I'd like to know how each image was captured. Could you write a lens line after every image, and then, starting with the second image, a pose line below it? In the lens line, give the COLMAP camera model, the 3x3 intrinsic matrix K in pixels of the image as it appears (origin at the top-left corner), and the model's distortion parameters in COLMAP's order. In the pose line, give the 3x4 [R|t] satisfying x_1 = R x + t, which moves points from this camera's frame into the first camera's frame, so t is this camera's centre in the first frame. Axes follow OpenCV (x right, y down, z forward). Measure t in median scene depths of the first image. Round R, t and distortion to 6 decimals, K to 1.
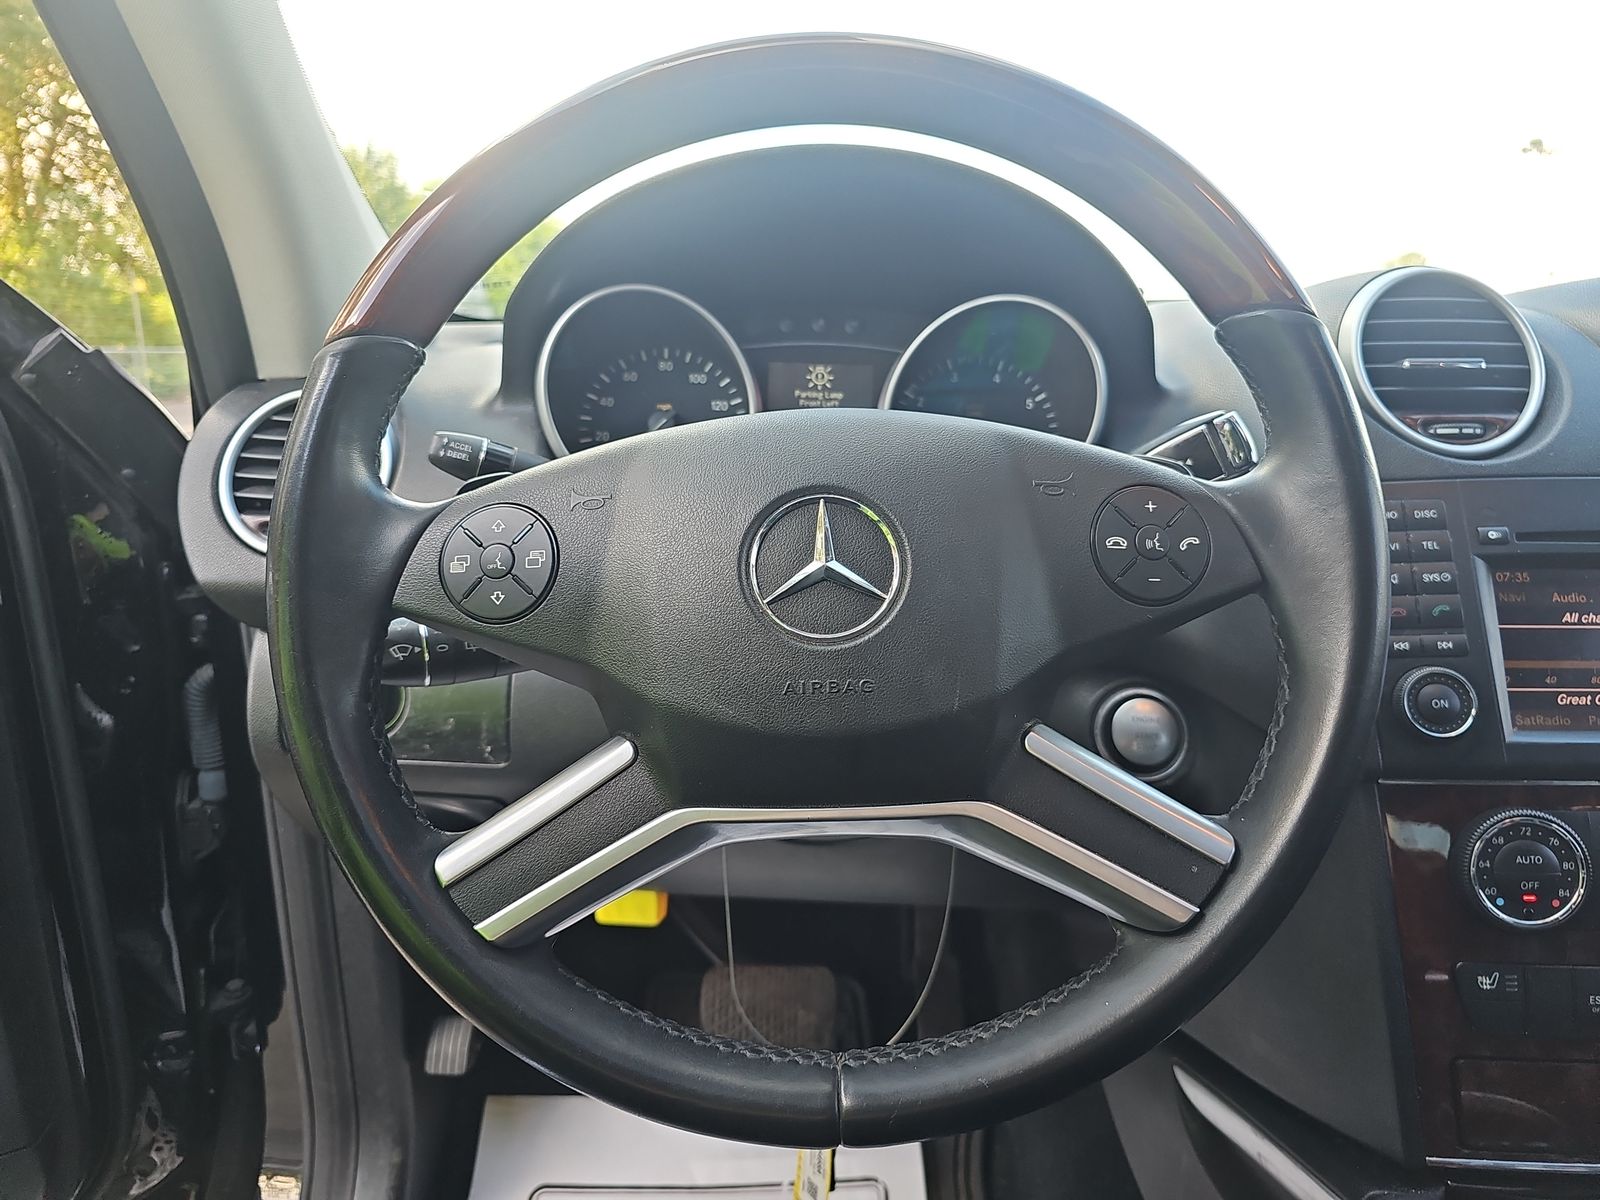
lens RADIAL K [[1083.6, 0, 792.2], [0, 1083.6, 610.3], [0, 0, 1]] dist [0.026675, -0.006884]
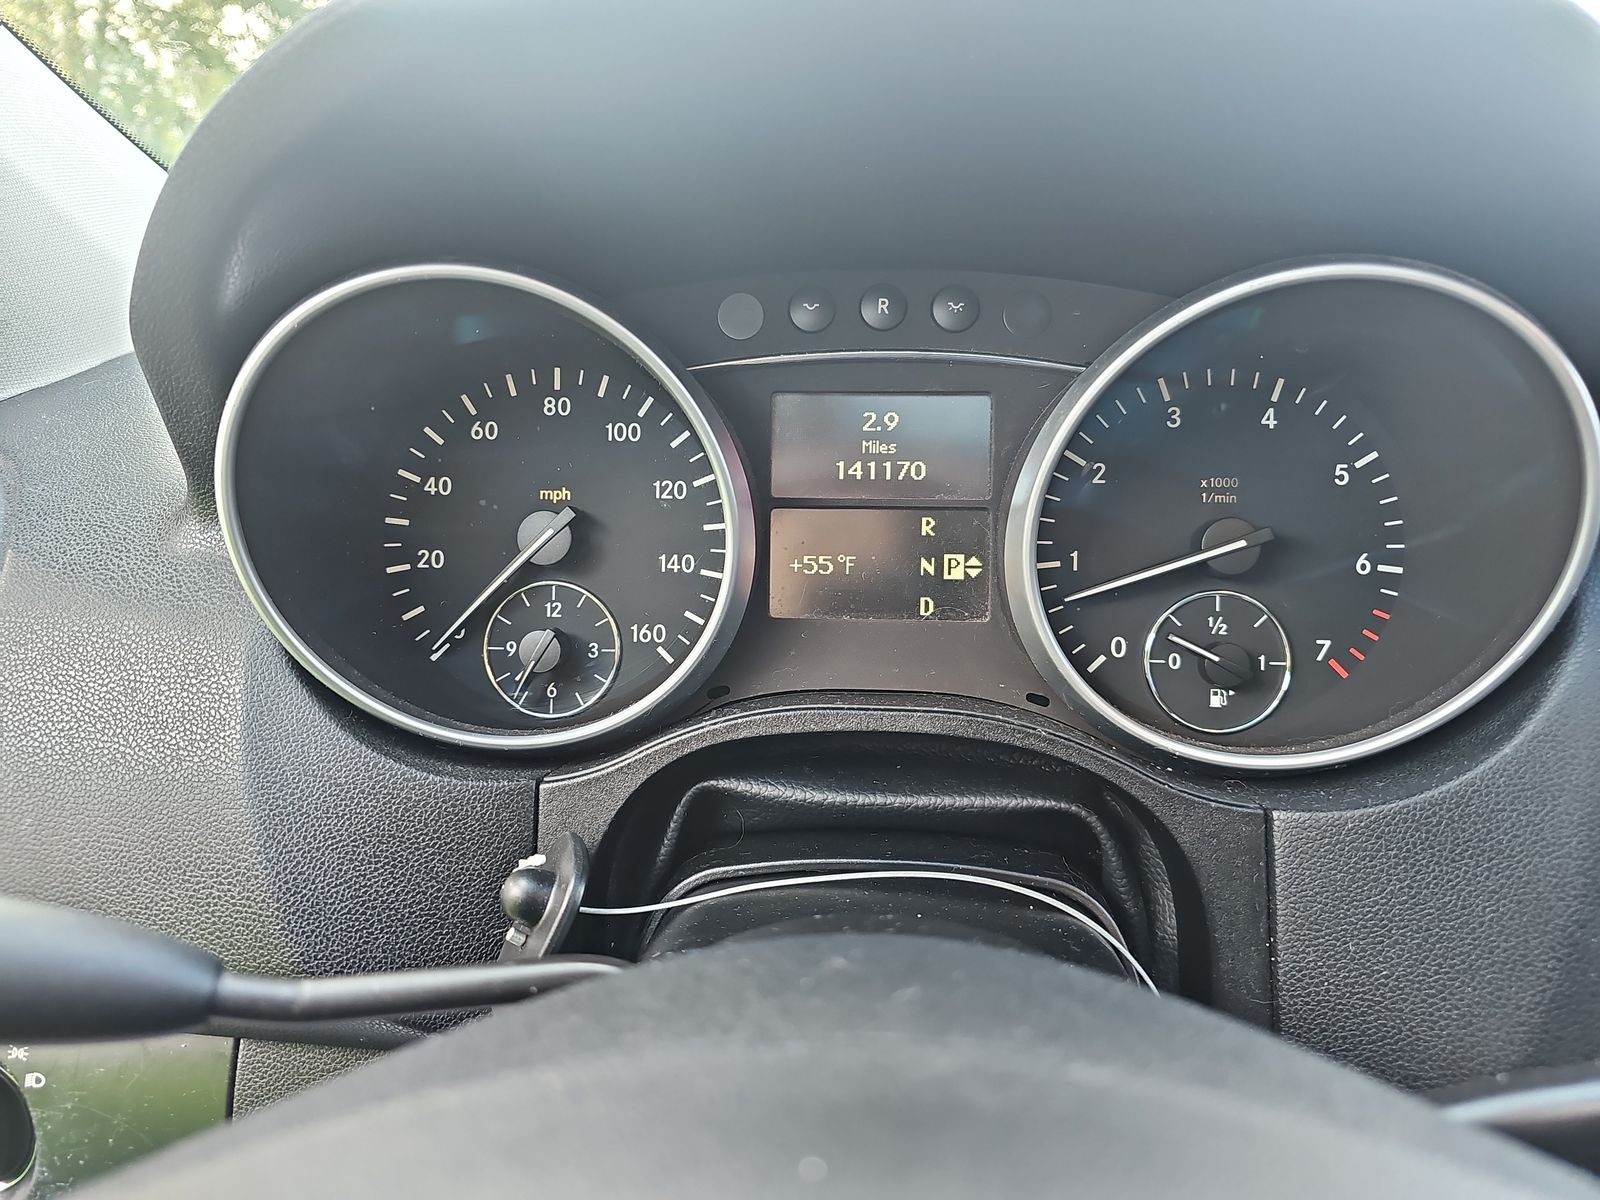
lens RADIAL K [[1083.6, 0, 795.0], [0, 1083.6, 591.6], [0, 0, 1]] dist [0.026675, -0.006884]
pose [[0.997630, -0.008437, -0.068285, 0.019987], [0.016146, 0.993447, 0.113148, -0.196631], [0.066883, -0.113982, 0.991229, 0.523295]]
